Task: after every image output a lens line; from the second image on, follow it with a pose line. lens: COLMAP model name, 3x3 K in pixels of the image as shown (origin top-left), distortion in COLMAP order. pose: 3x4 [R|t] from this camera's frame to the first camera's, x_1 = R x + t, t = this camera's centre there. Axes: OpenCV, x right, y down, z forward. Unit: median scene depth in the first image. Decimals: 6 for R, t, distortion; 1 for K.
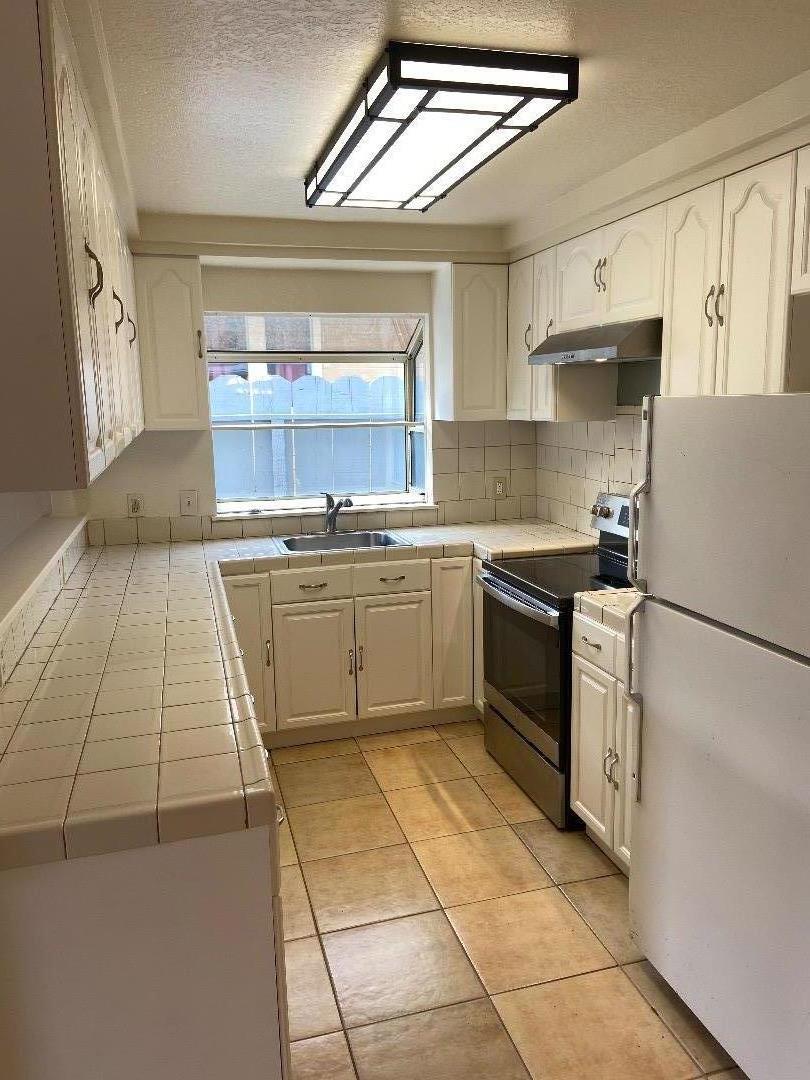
lens RADIAL K [[814.6, 0, 408.4], [0, 814.6, 536.0], [0, 0, 1]] dist [0.112799, -0.141435]
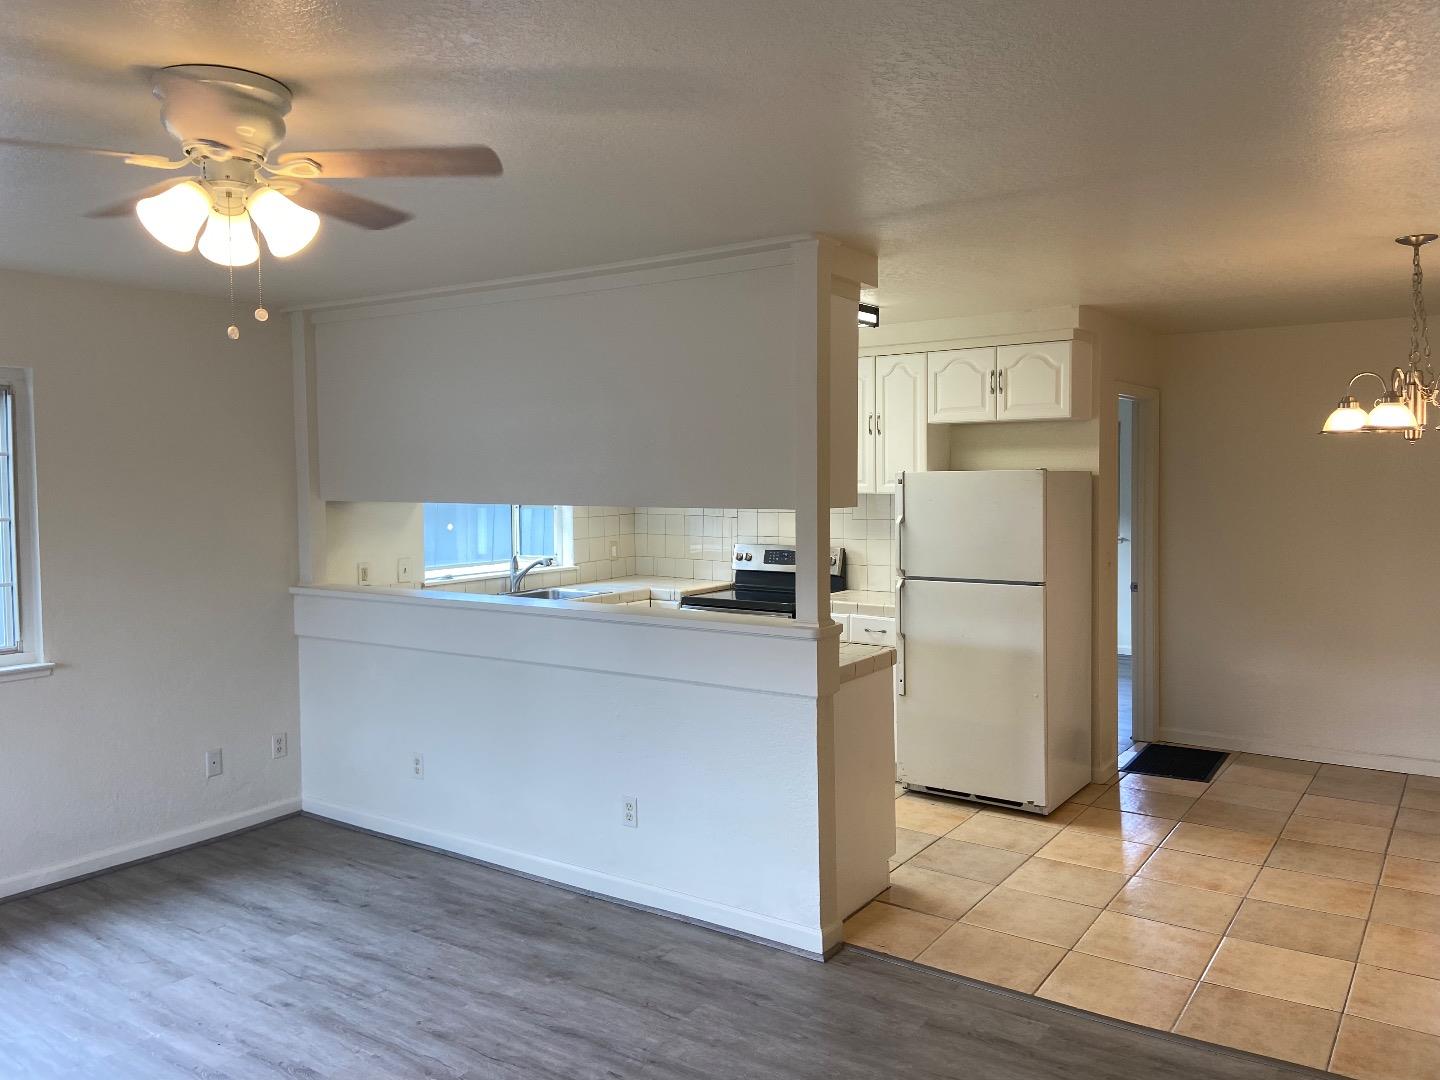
lens RADIAL K [[1088.8, 0, 719.9], [0, 1088.8, 518.5], [0, 0, 1]] dist [0.120468, -0.152077]
pose [[0.775413, -0.016514, 0.631238, -1.023237], [0.103031, 0.989570, -0.100676, 0.093704], [-0.622992, 0.143102, 0.769027, -0.425173]]
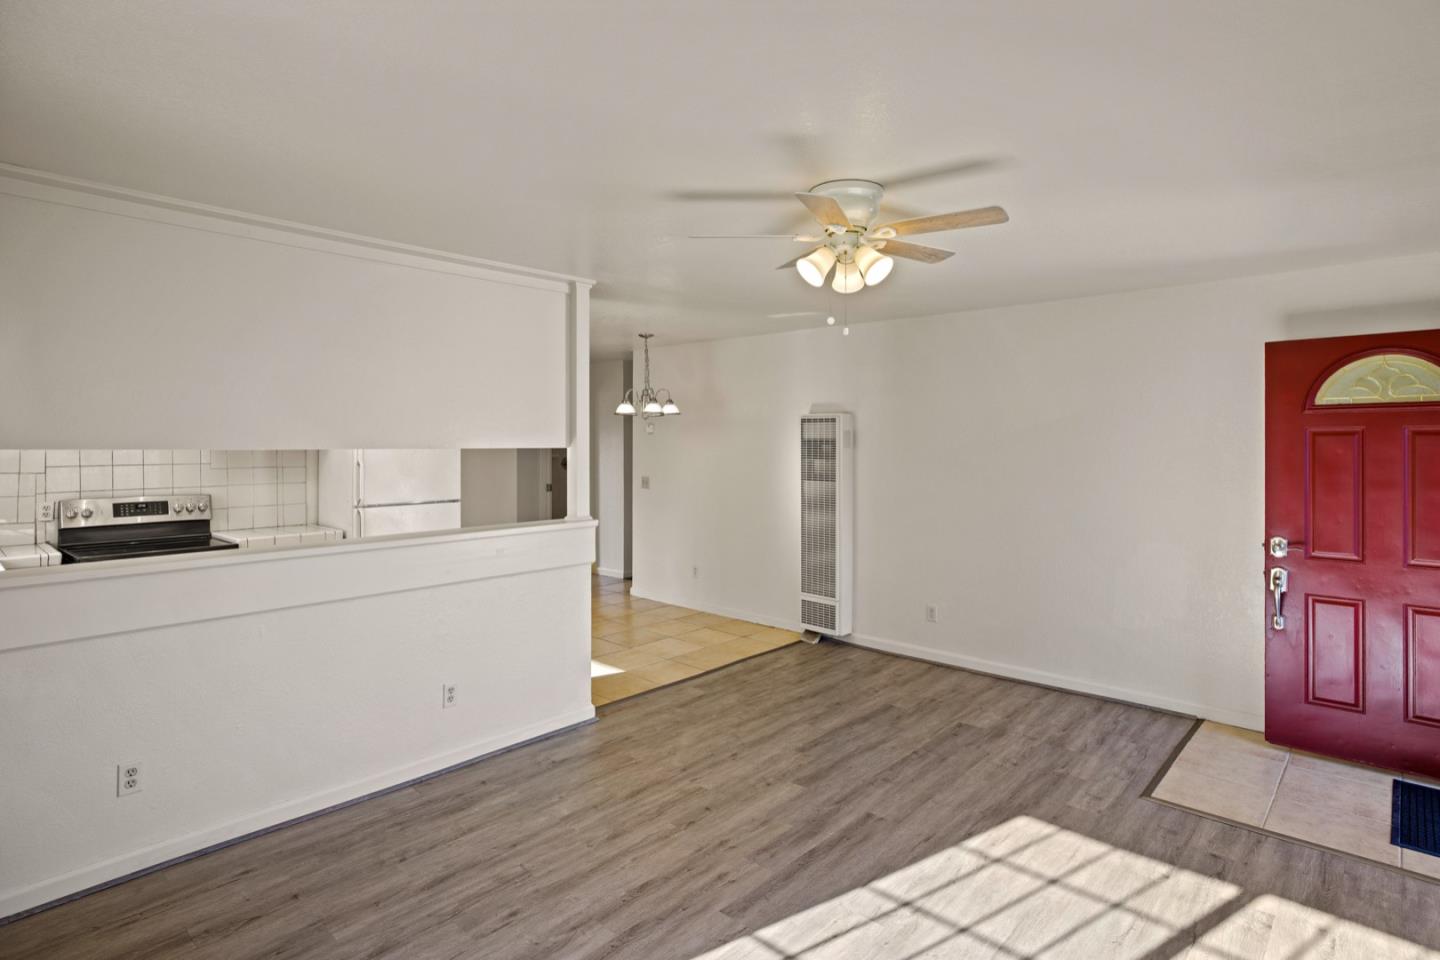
lens RADIAL K [[756.7, 0, 726.4], [0, 756.7, 436.4], [0, 0, 1]] dist [-0.037857, 0.024701]
pose [[-0.531186, 0.020739, 0.847001, -1.425137], [0.150581, 0.986096, 0.070290, -0.084753], [-0.833767, 0.164879, -0.526923, 0.797953]]
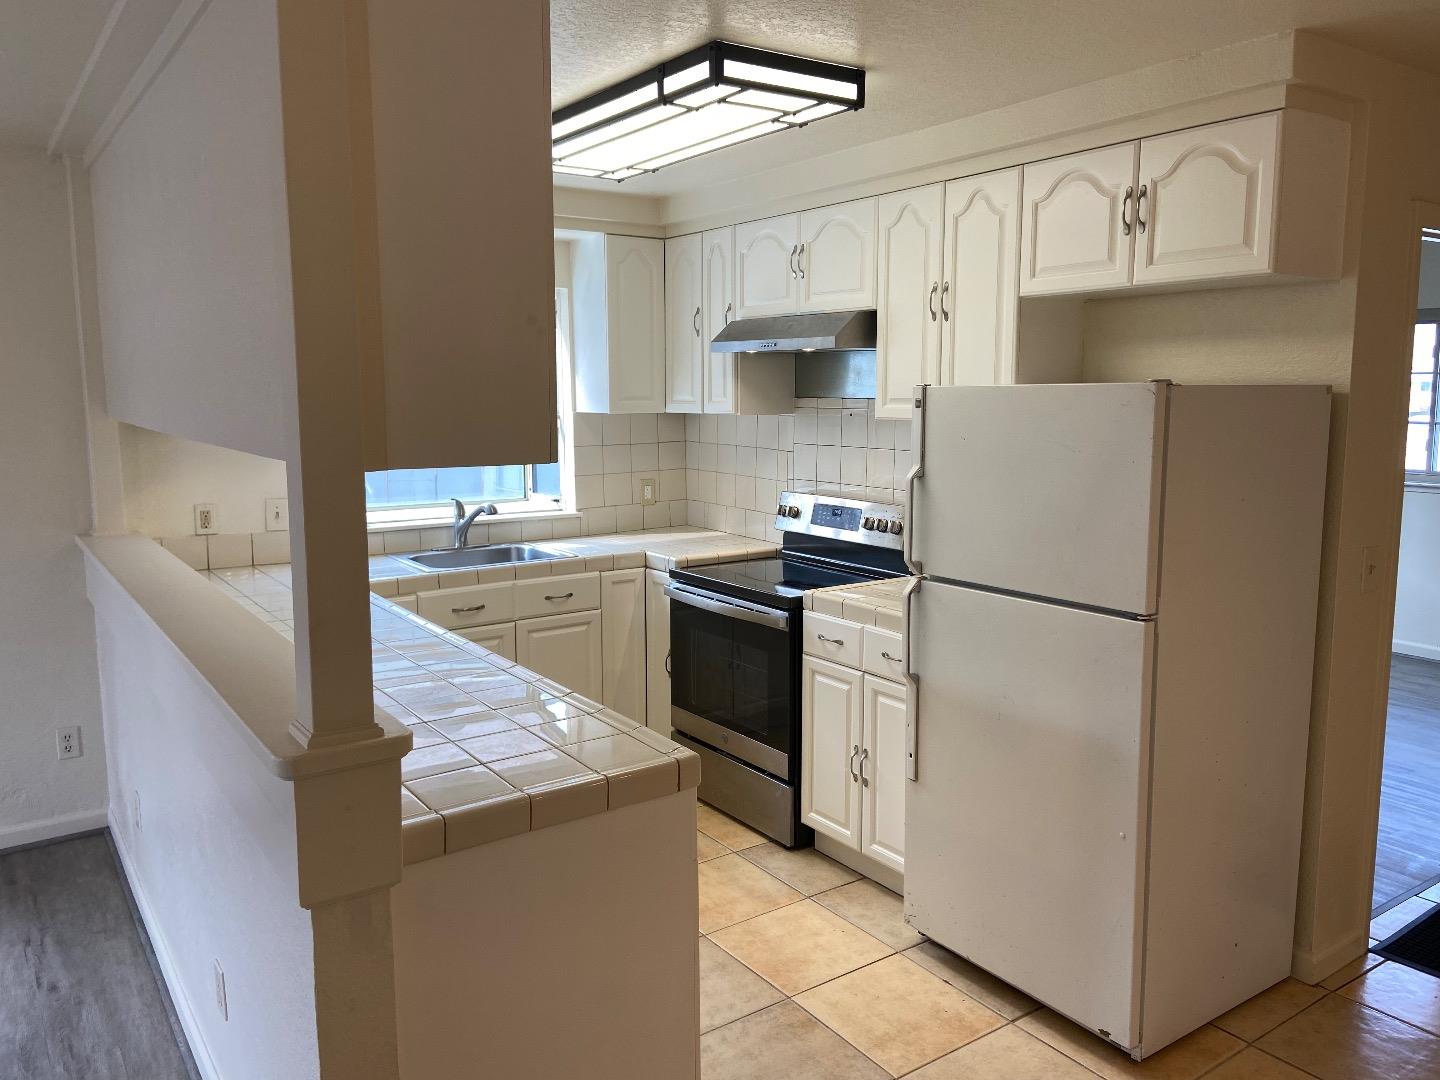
lens RADIAL K [[1086.1, 0, 714.6], [0, 1086.1, 526.9], [0, 0, 1]] dist [0.112799, -0.141435]
pose [[0.946385, -0.026638, 0.321941, -0.257151], [0.041113, 0.998422, -0.038244, 0.033380], [-0.320414, 0.049429, 0.945987, -0.144247]]
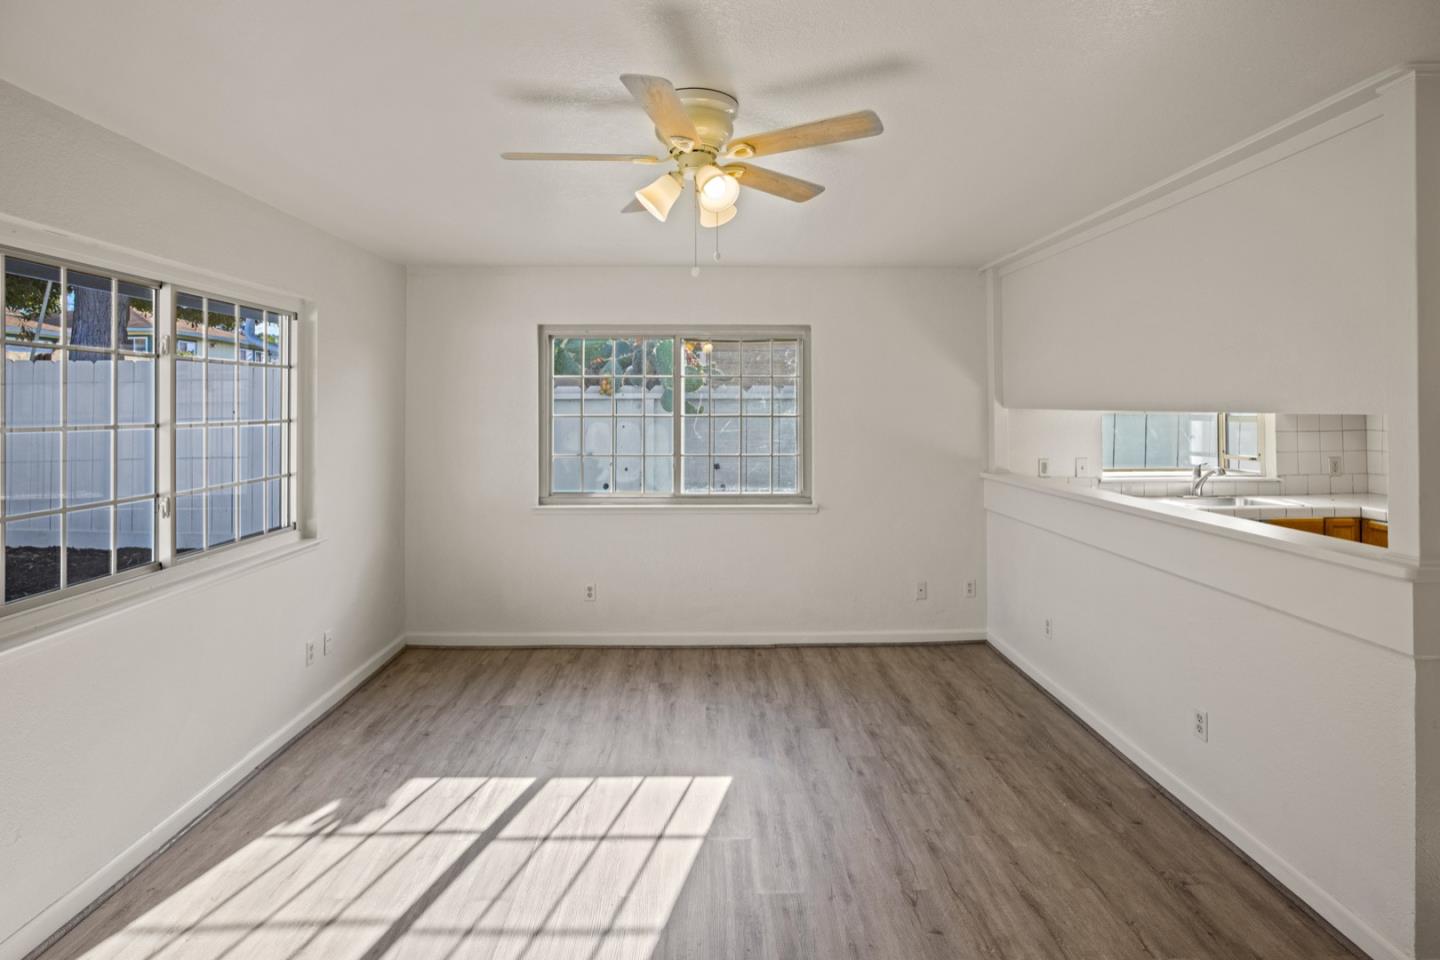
lens RADIAL K [[747.7, 0, 718.4], [0, 747.7, 406.1], [0, 0, 1]] dist [-0.035594, 0.019036]
pose [[0.967789, 0.011880, -0.251481, -0.640694], [-0.053854, 0.985534, -0.160695, 0.100442], [0.245934, 0.169062, 0.954429, -0.324679]]
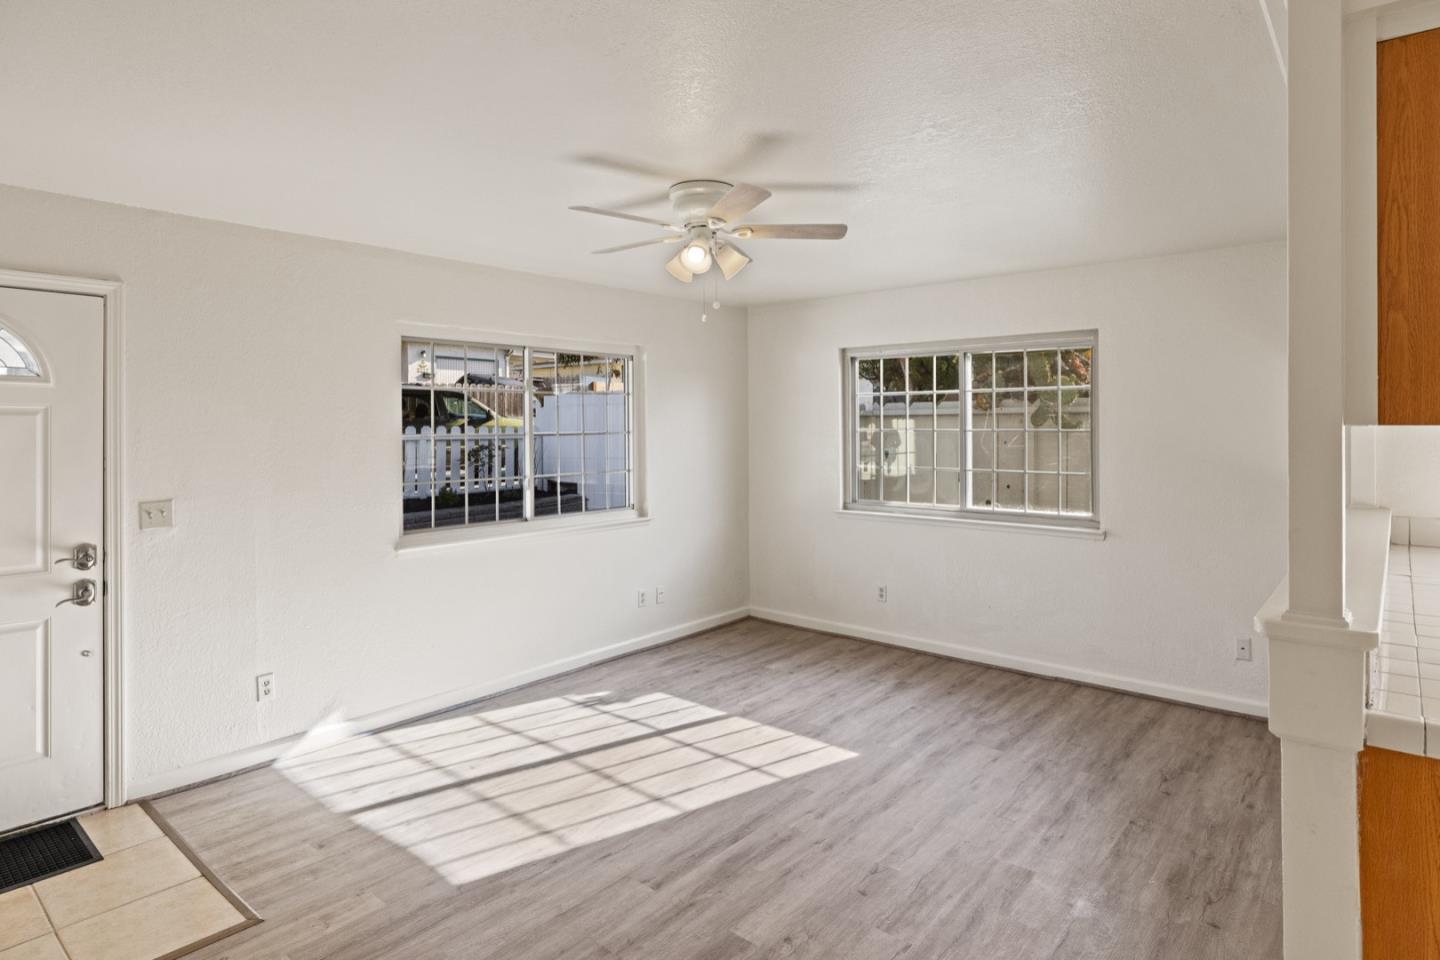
lens RADIAL K [[795.3, 0, 719.7], [0, 795.3, 428.2], [0, 0, 1]] dist [-0.004917, -0.000441]
pose [[0.553428, 0.017287, -0.832718, -0.063338], [-0.144729, 0.986571, -0.075706, 0.072296], [0.820226, 0.162416, 0.548498, -0.199912]]
